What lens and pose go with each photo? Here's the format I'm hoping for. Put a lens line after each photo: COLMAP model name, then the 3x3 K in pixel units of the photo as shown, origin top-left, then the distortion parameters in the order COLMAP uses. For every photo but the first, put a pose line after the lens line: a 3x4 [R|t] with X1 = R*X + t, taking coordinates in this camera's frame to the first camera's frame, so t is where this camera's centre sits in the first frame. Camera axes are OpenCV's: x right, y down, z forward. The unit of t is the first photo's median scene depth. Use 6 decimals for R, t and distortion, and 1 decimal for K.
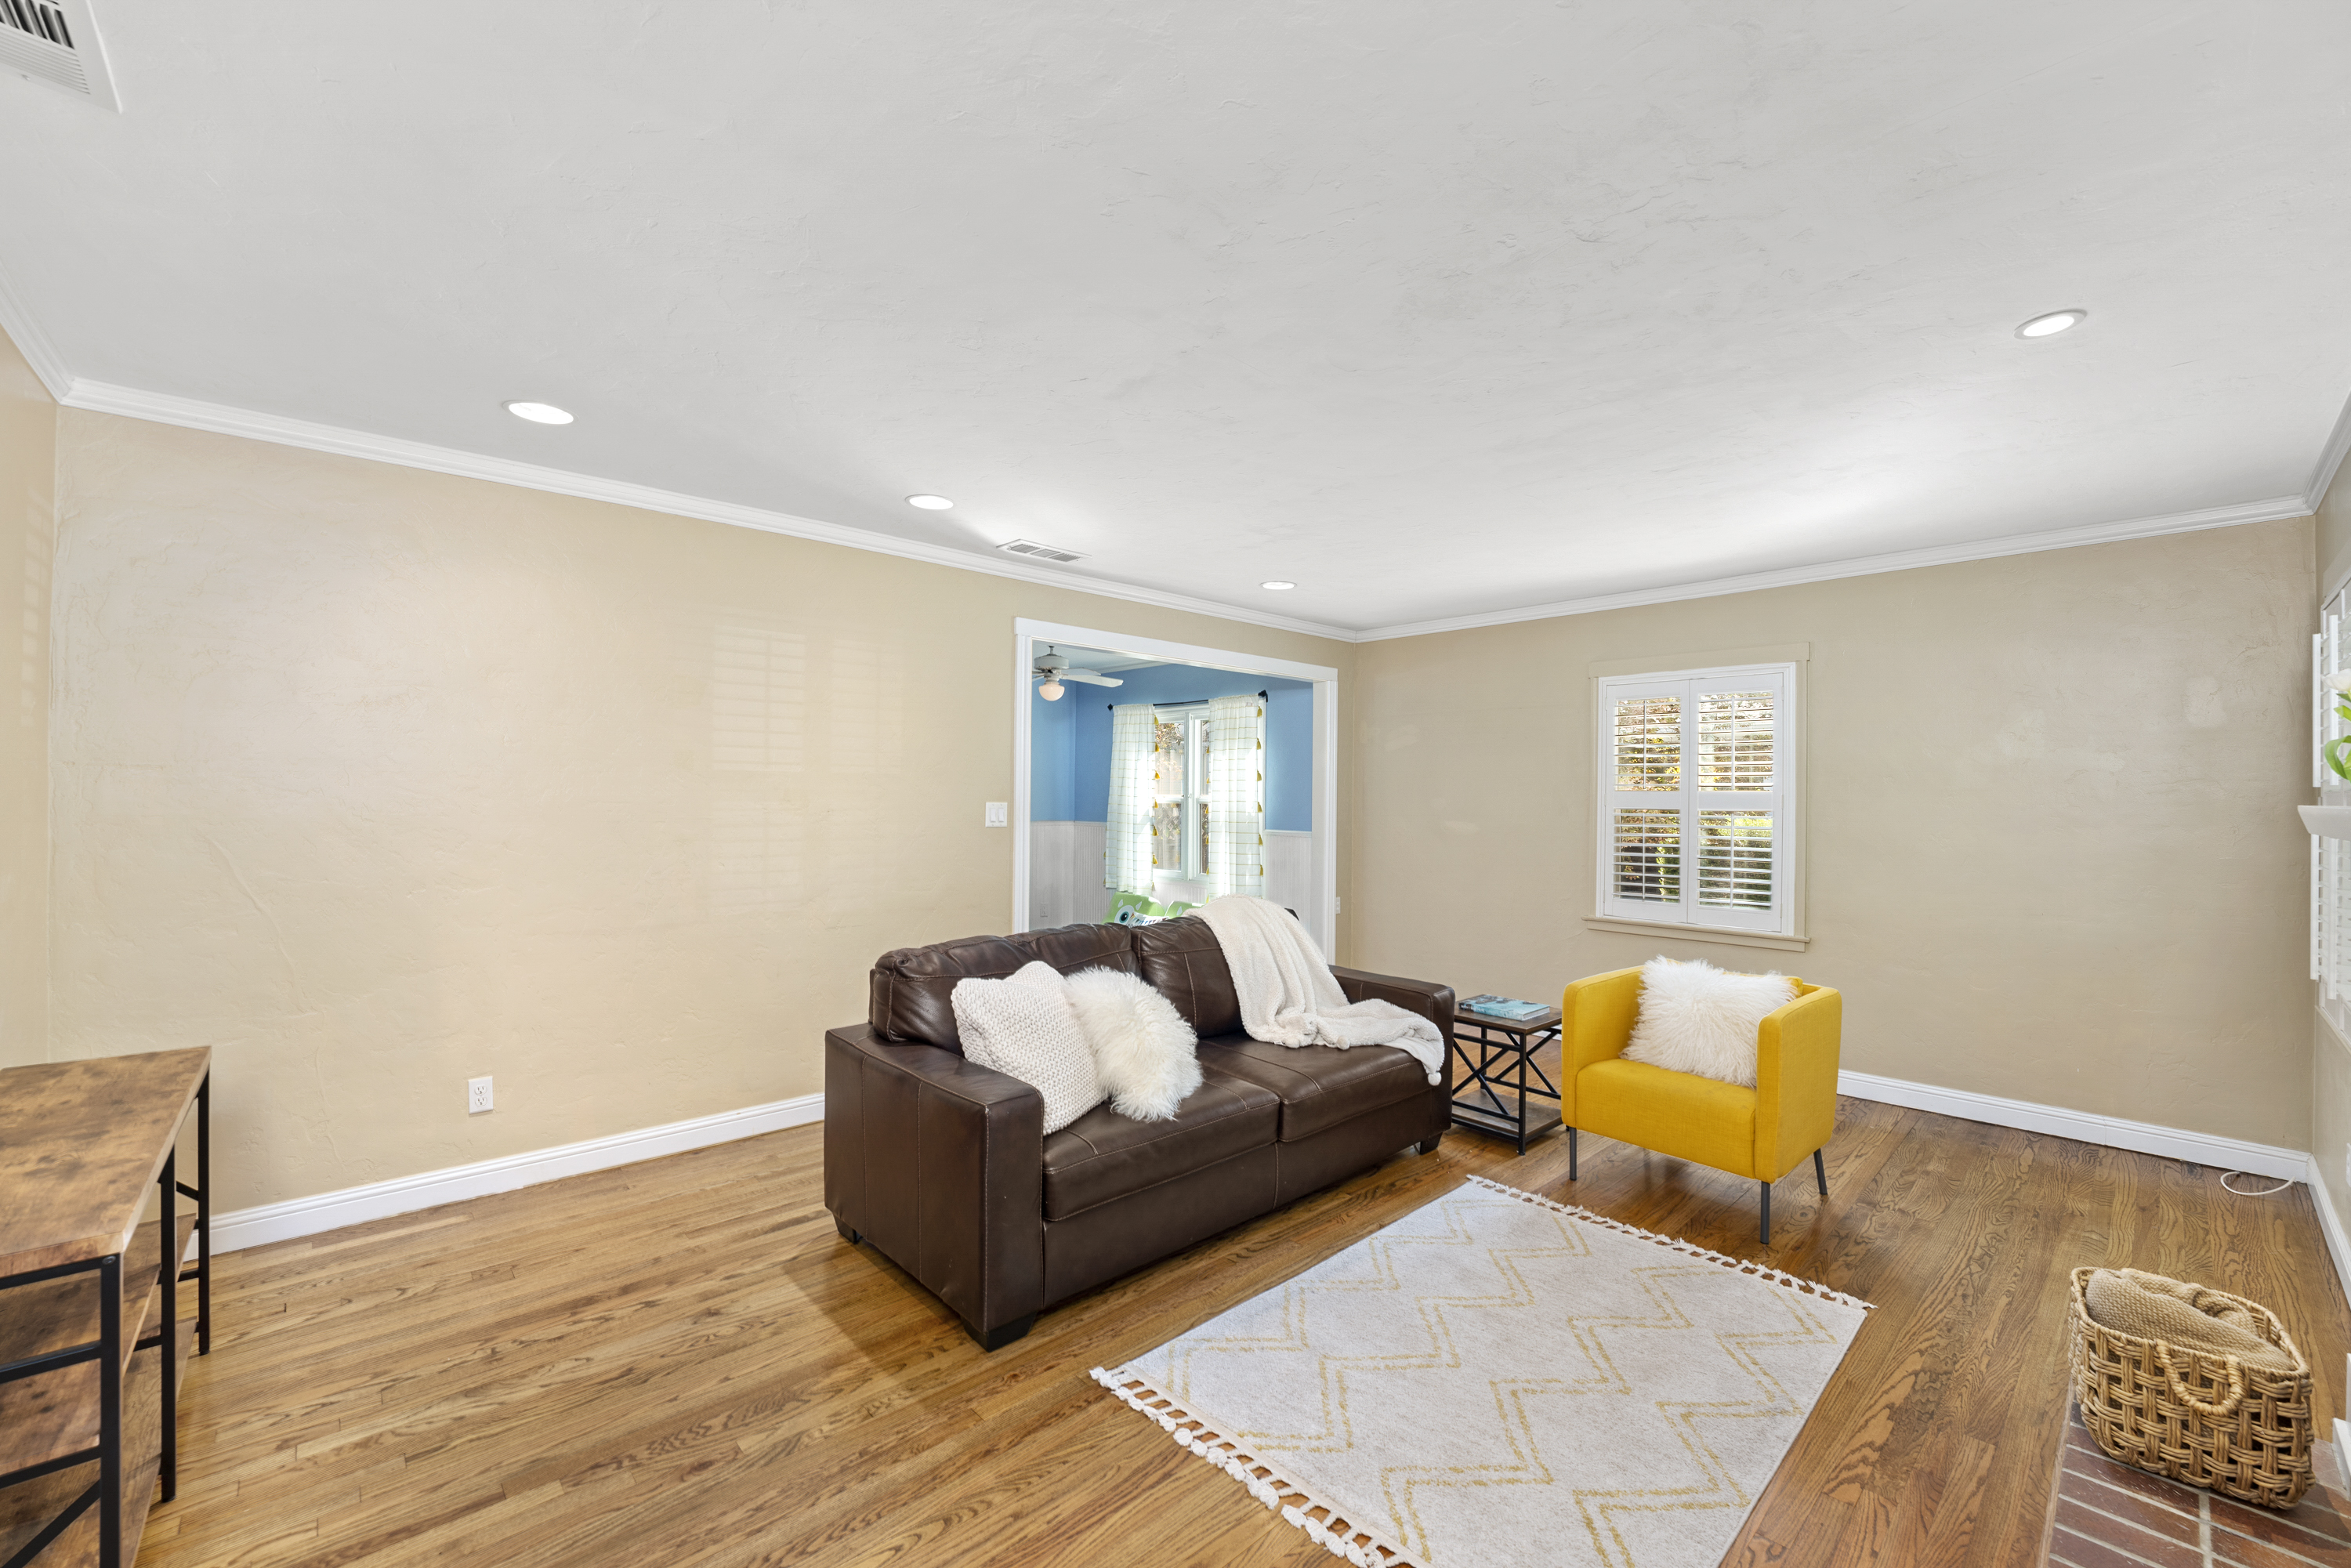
lens RADIAL K [[949.0, 0, 1166.6], [0, 949.0, 790.4], [0, 0, 1]] dist [-0.022522, 0.000455]
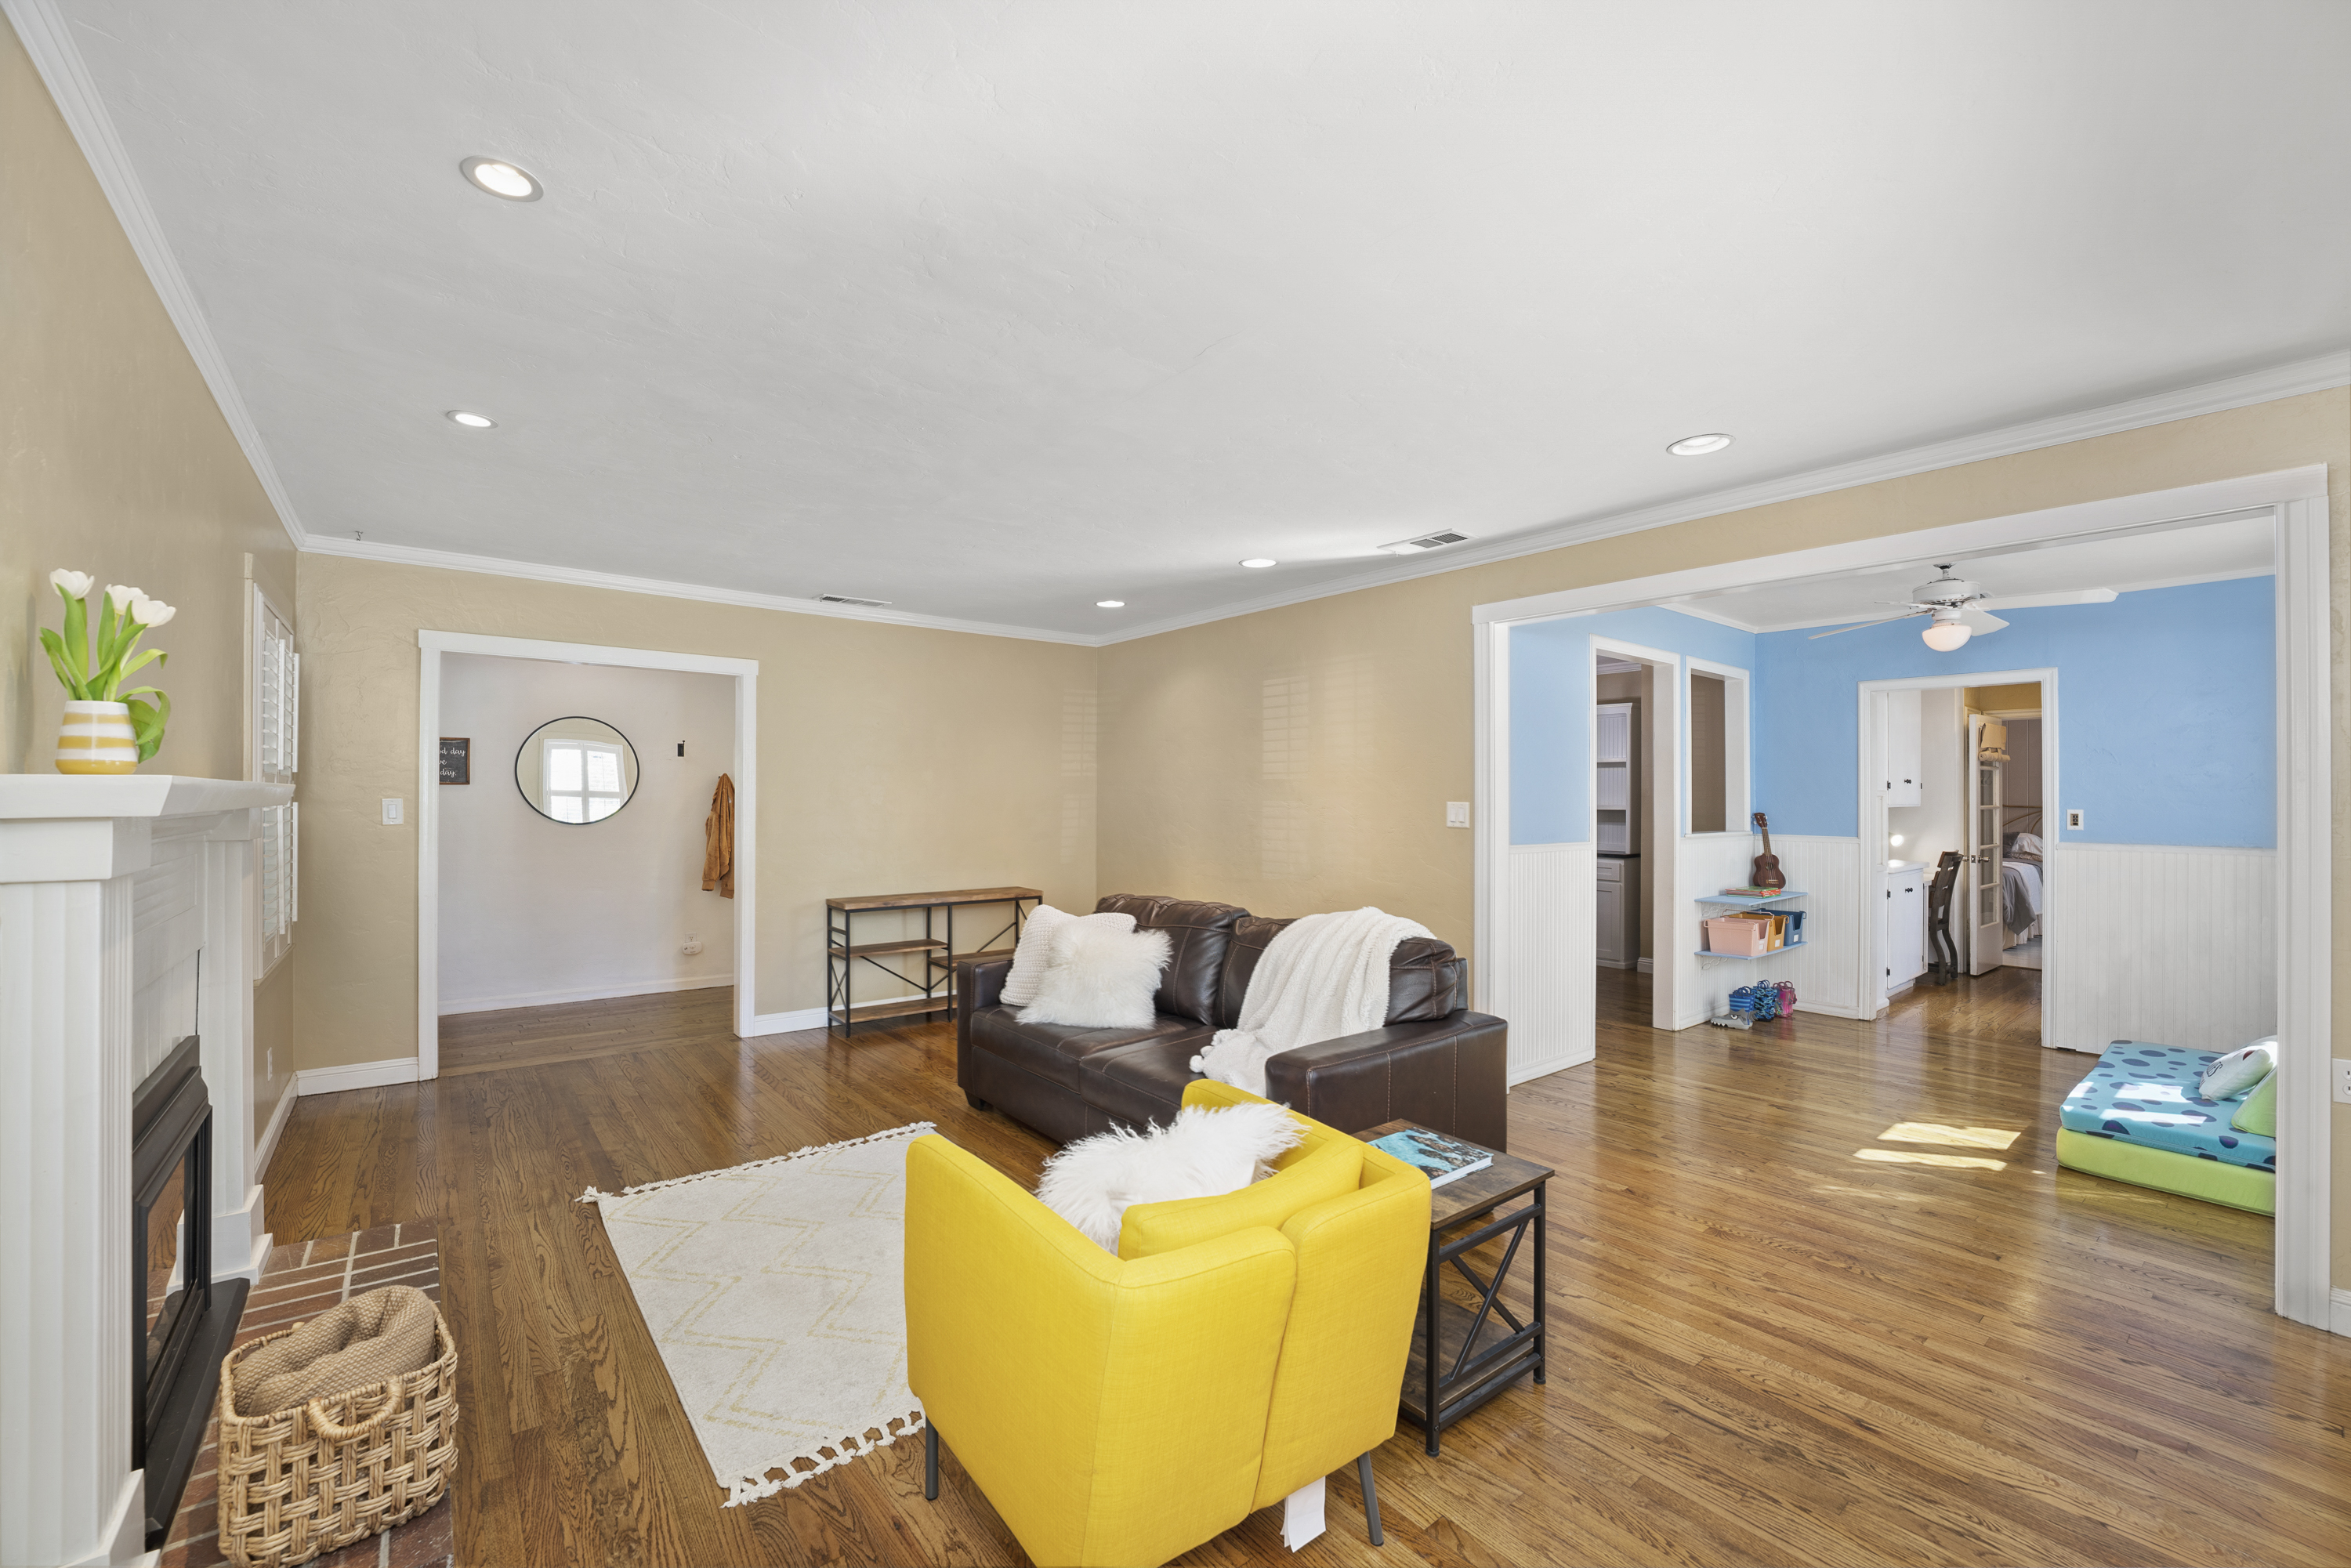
lens RADIAL K [[949.0, 0, 1184.6], [0, 949.0, 794.0], [0, 0, 1]] dist [-0.022522, 0.000455]
pose [[-0.064829, -0.009345, -0.997853, 0.531686], [-0.000462, 0.999956, -0.009334, 0.008343], [0.997896, -0.000144, -0.064831, 0.511951]]
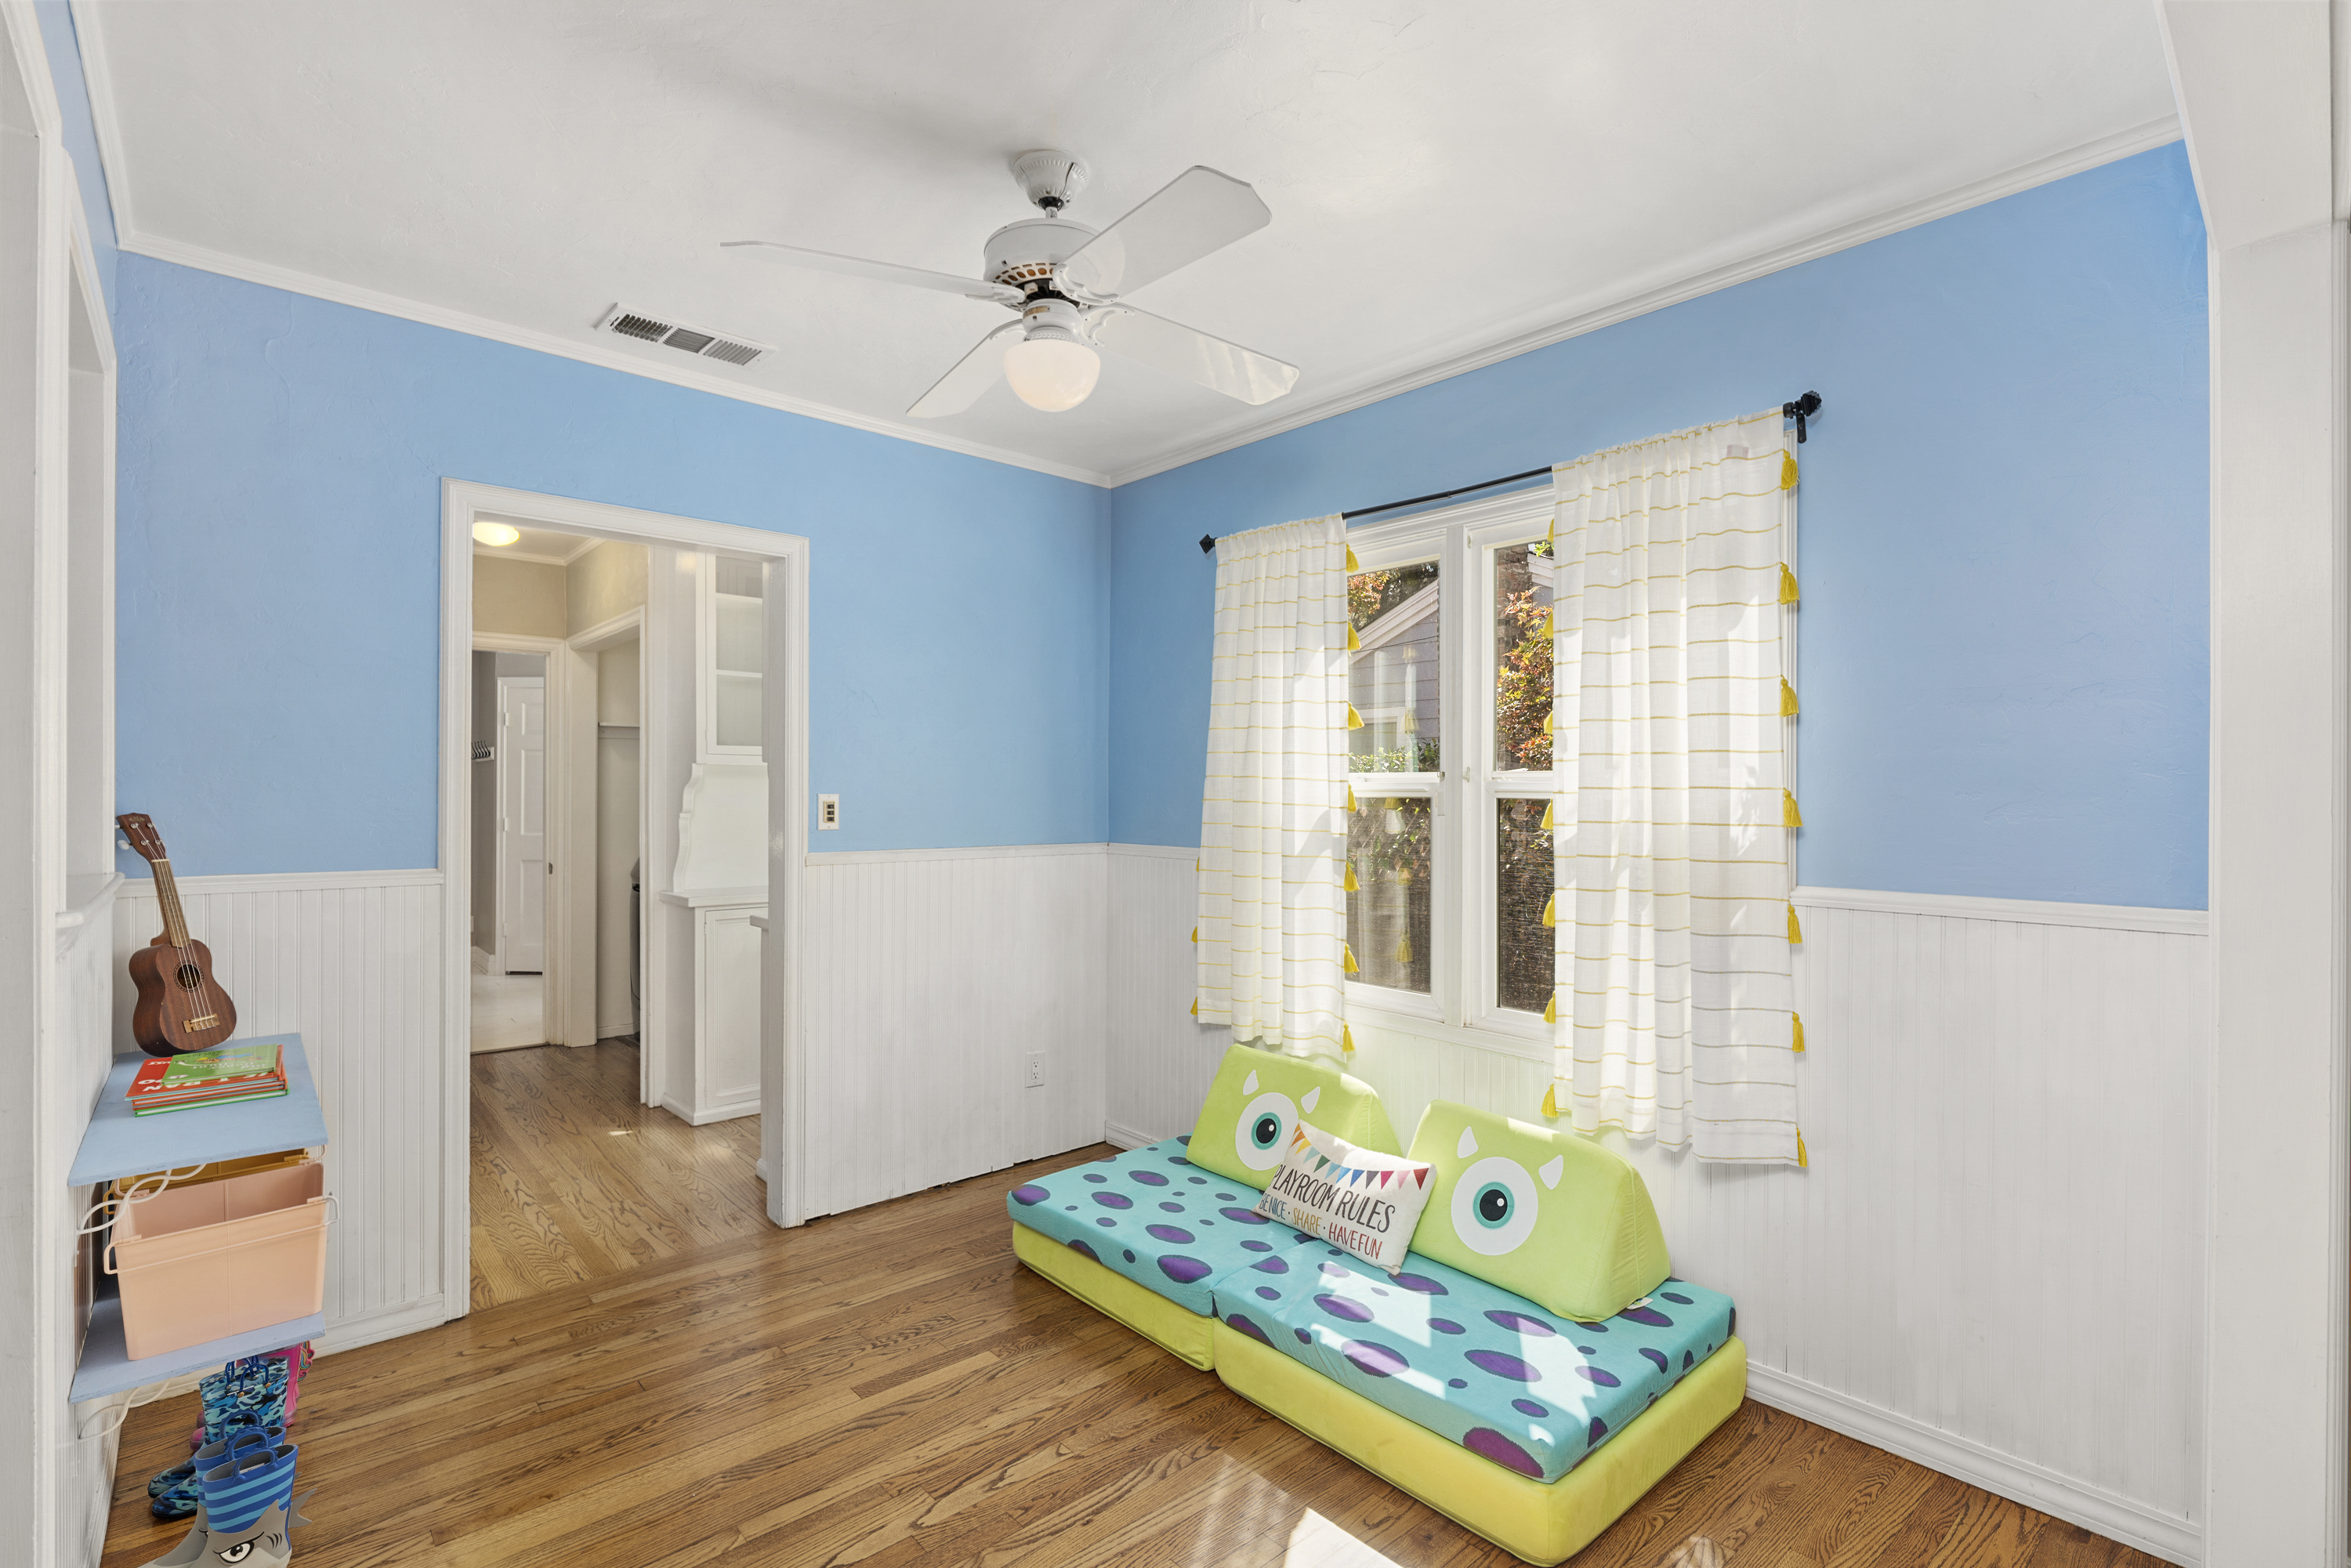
lens RADIAL K [[1128.1, 0, 1179.9], [0, 1128.1, 786.9], [0, 0, 1]] dist [-0.007188, -0.000325]
pose [[0.999994, -0.002917, -0.001642, -0.083120], [0.002920, 0.999994, 0.002070, 0.009656], [0.001636, -0.002075, 0.999997, 0.659040]]
